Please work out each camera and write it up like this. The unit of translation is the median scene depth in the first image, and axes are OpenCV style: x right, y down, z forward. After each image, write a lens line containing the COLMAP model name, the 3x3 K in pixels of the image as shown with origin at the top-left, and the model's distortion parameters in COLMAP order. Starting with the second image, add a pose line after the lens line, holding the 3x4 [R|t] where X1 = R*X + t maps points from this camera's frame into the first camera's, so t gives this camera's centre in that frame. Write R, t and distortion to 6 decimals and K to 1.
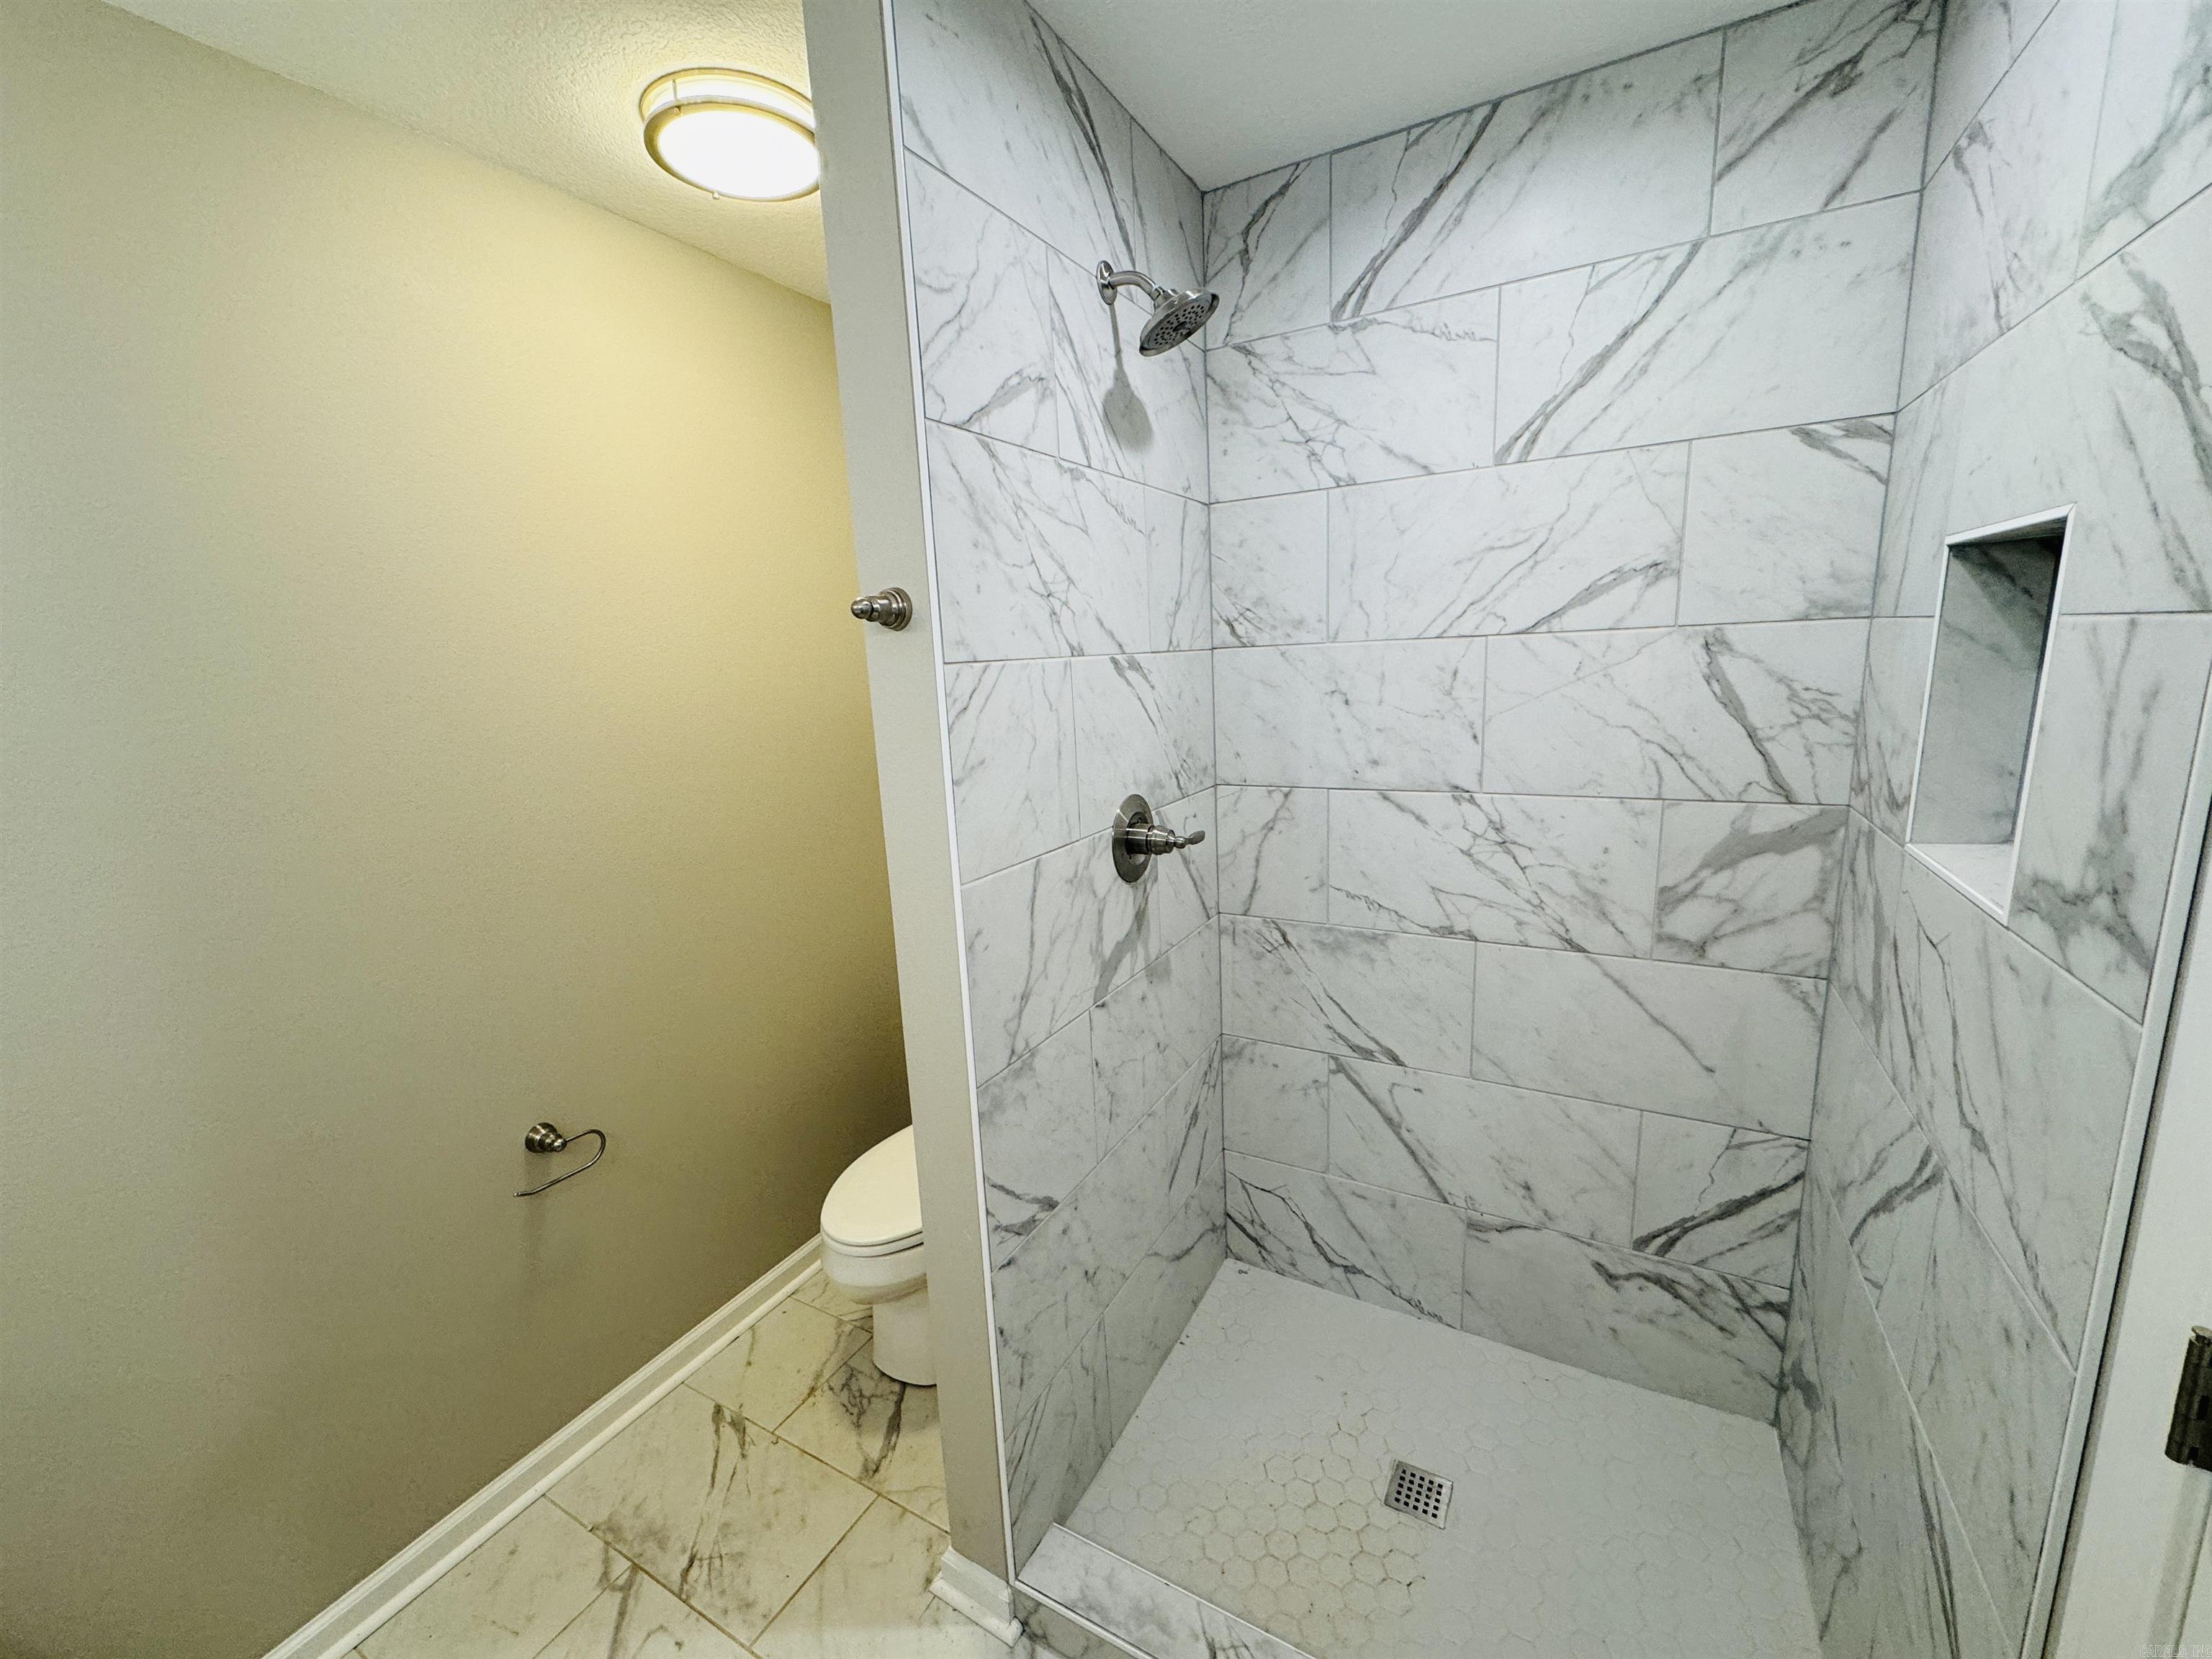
lens RADIAL K [[882.0, 0, 1098.6], [0, 882.0, 829.4], [0, 0, 1]] dist [-0.001571, 0.000852]
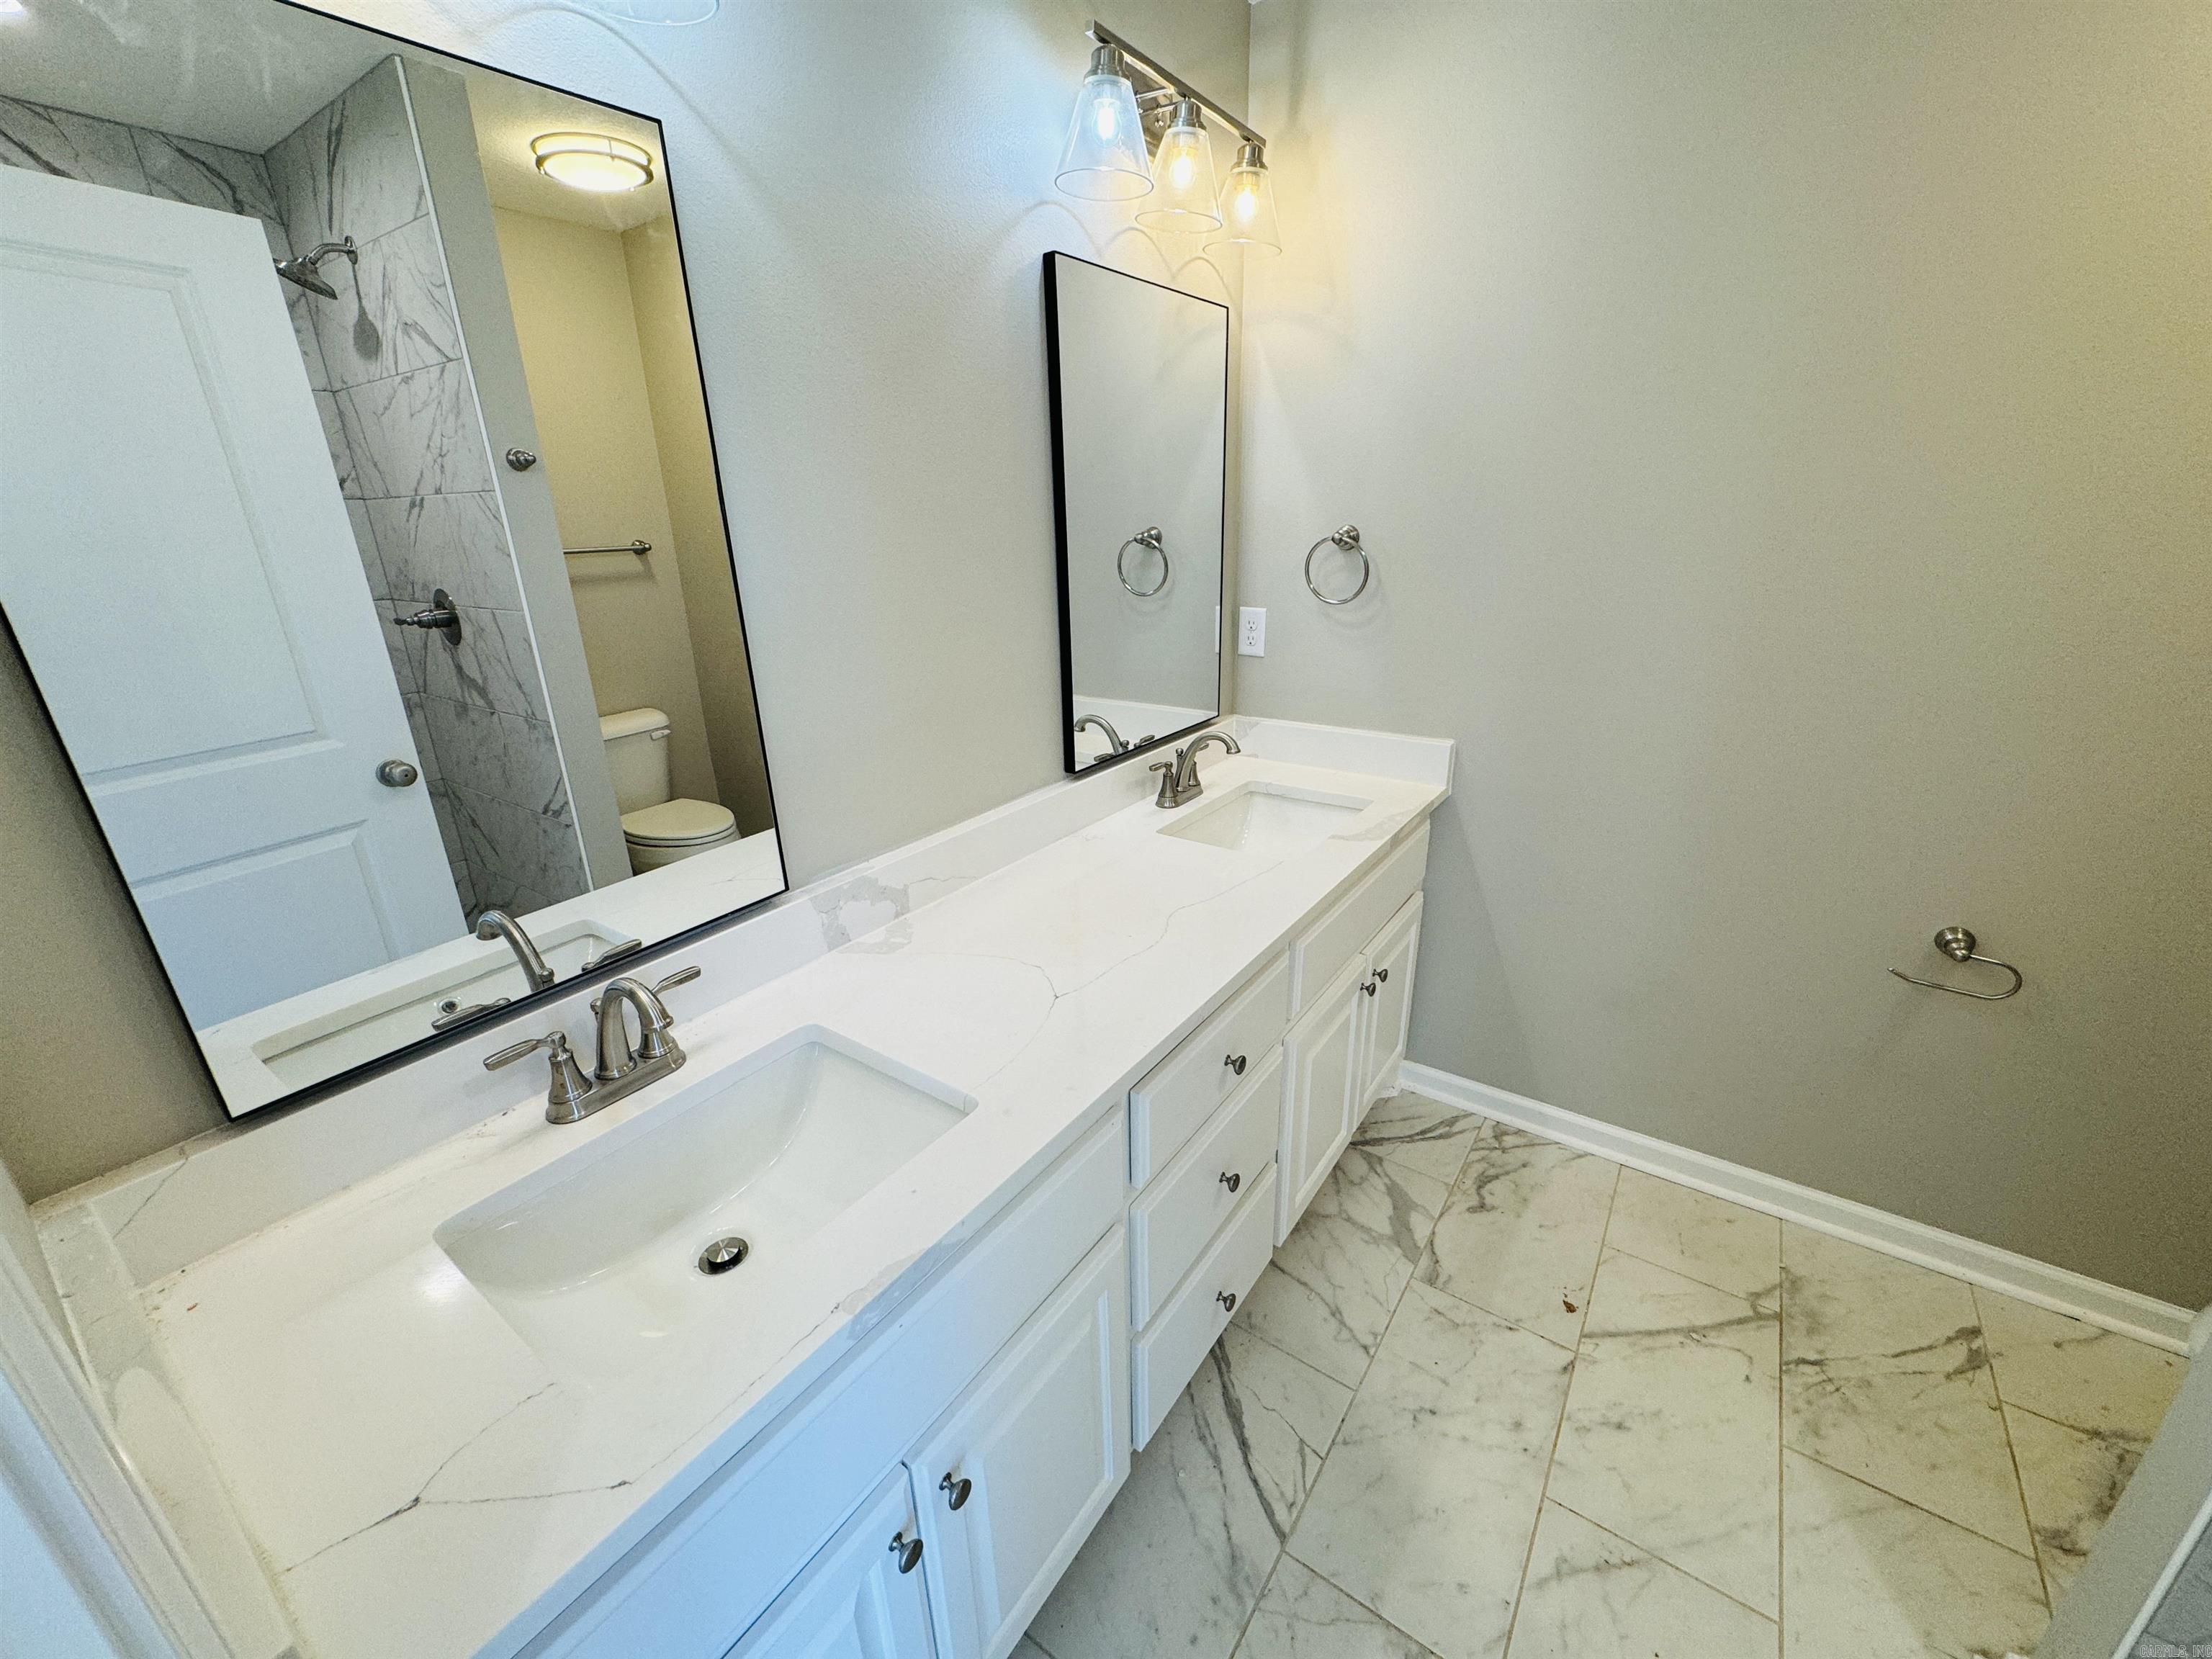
lens RADIAL K [[882.0, 0, 1105.4], [0, 882.0, 825.1], [0, 0, 1]] dist [-0.001571, 0.000852]
pose [[-0.105749, 0.382556, -0.917861, 0.297599], [-0.164740, 0.903541, 0.395568, 0.014326], [0.980652, 0.193039, -0.032526, 0.118251]]
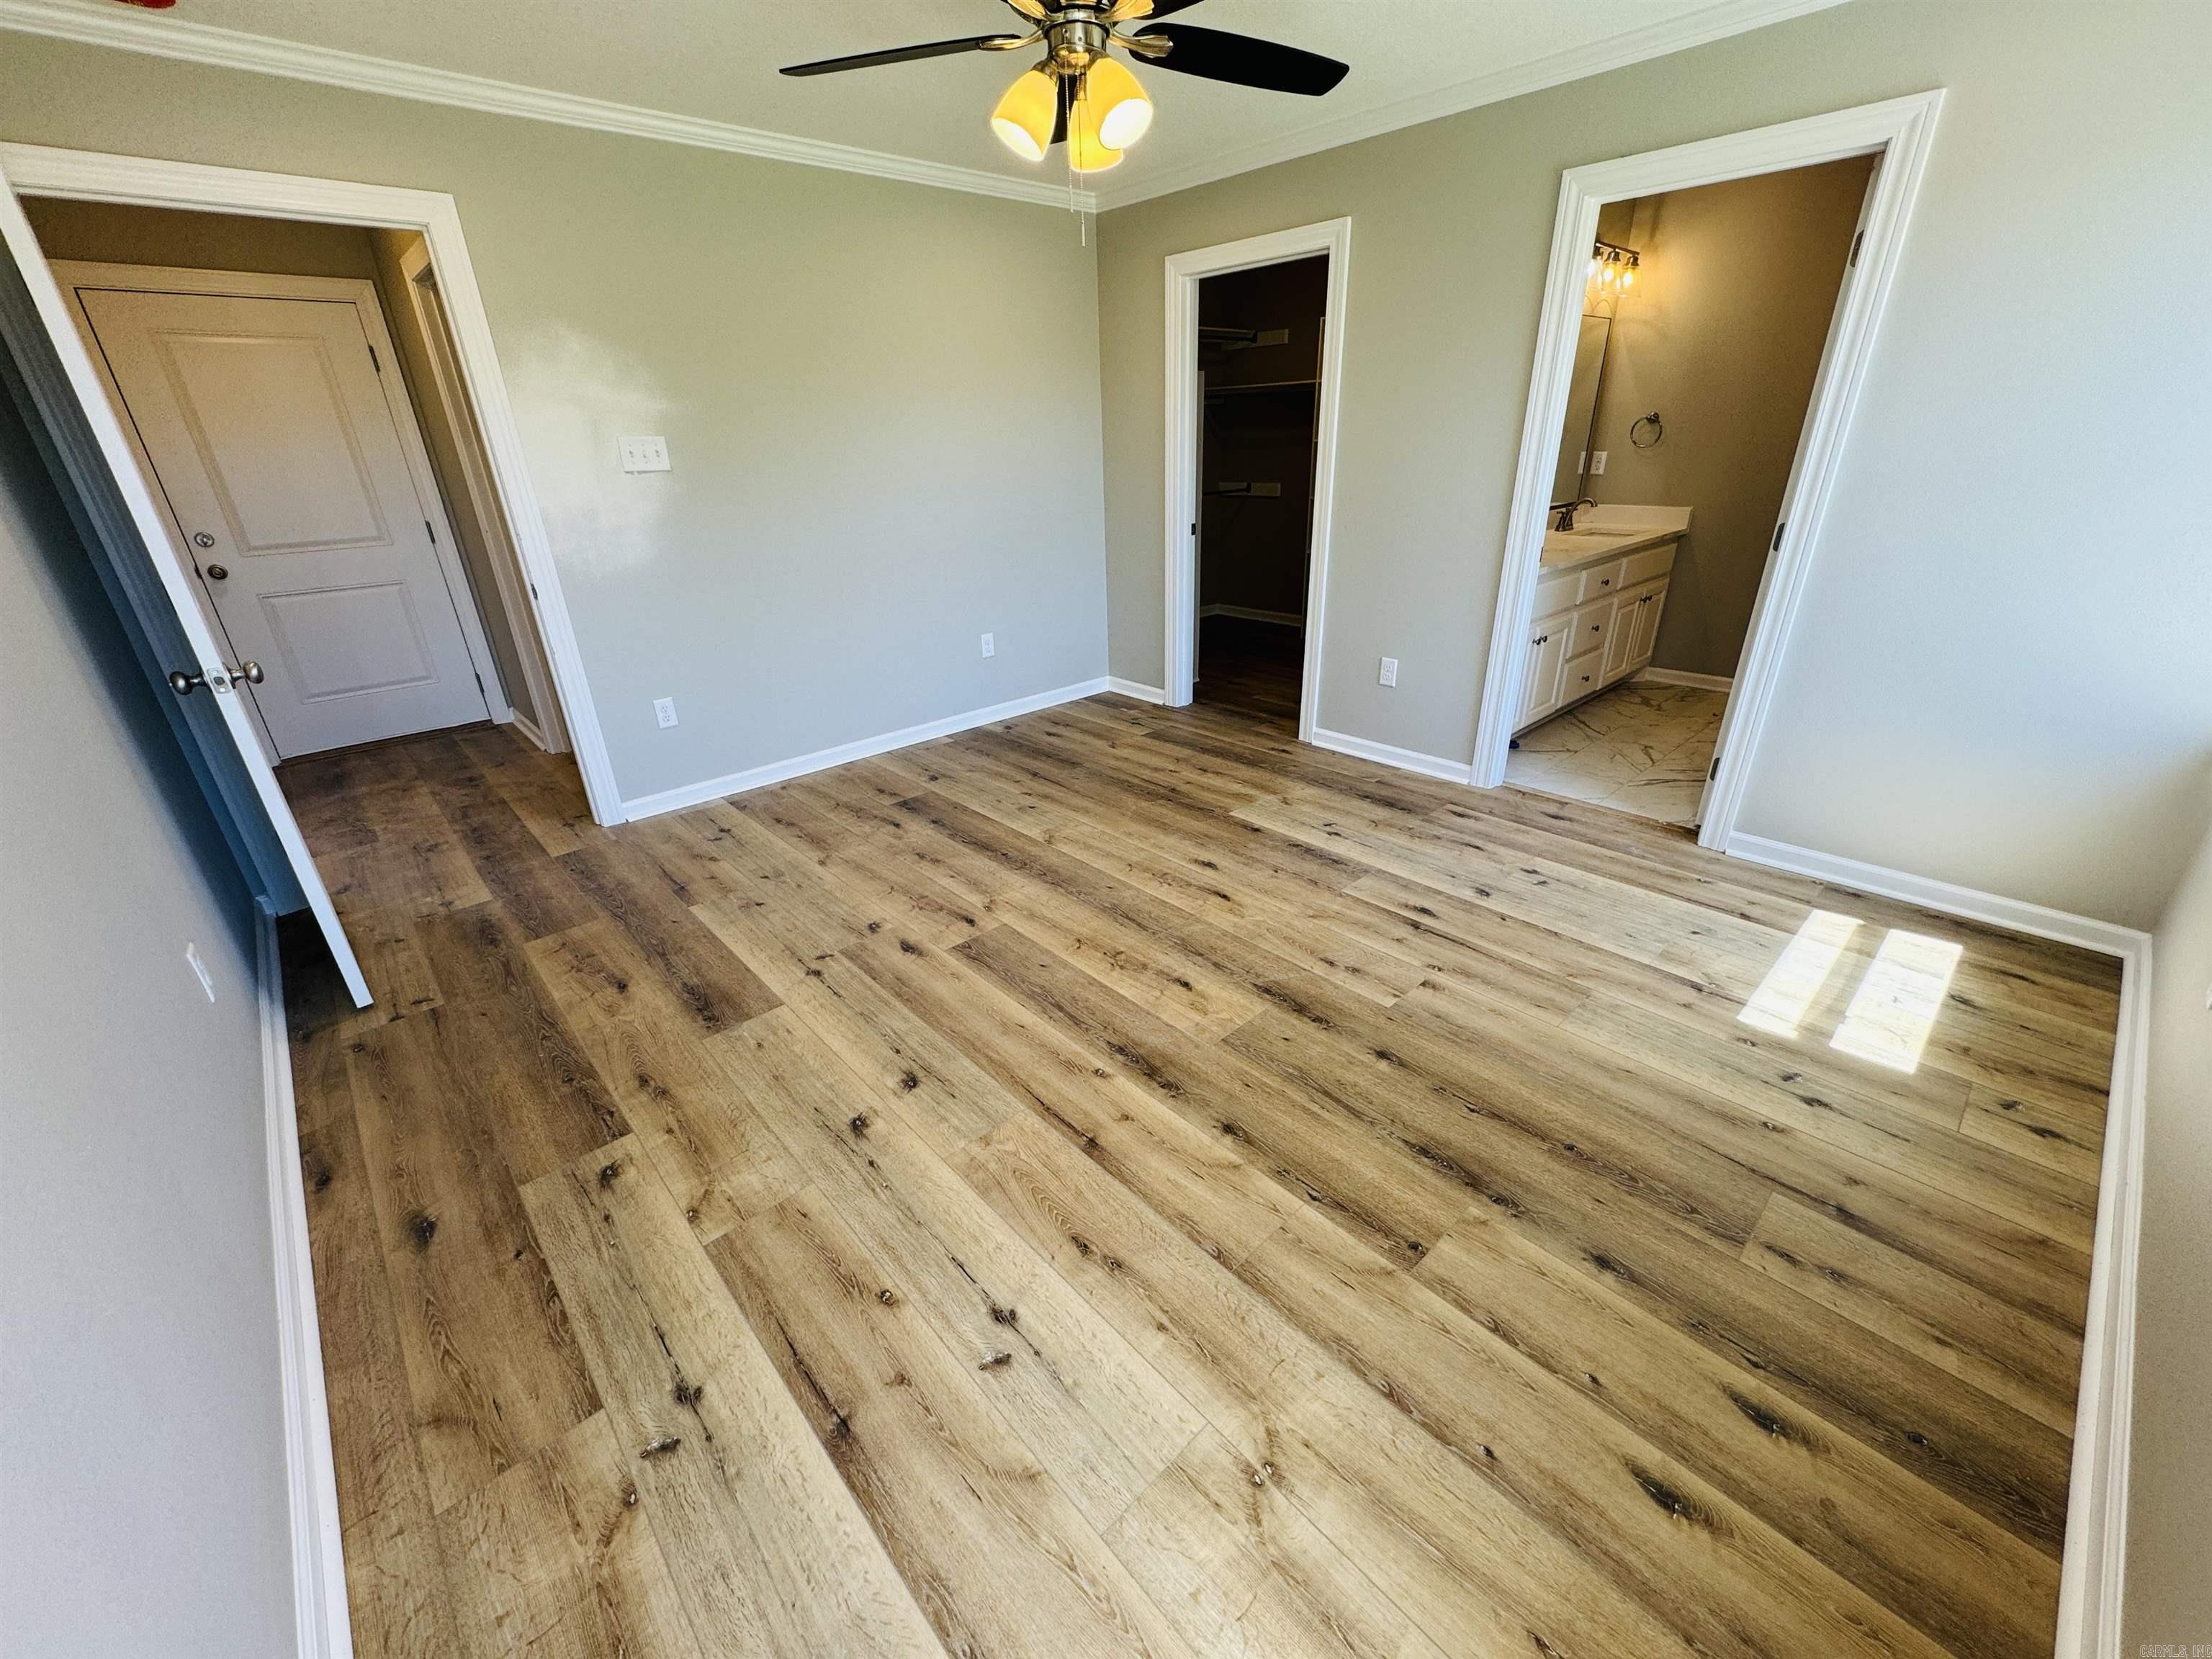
lens RADIAL K [[882.0, 0, 1108.7], [0, 882.0, 832.6], [0, 0, 1]] dist [-0.001571, 0.000852]
pose [[-0.303189, 0.451091, -0.839401, 2.482394], [-0.135447, 0.851519, 0.506527, 0.018207], [0.943255, 0.267268, -0.197072, -0.399584]]
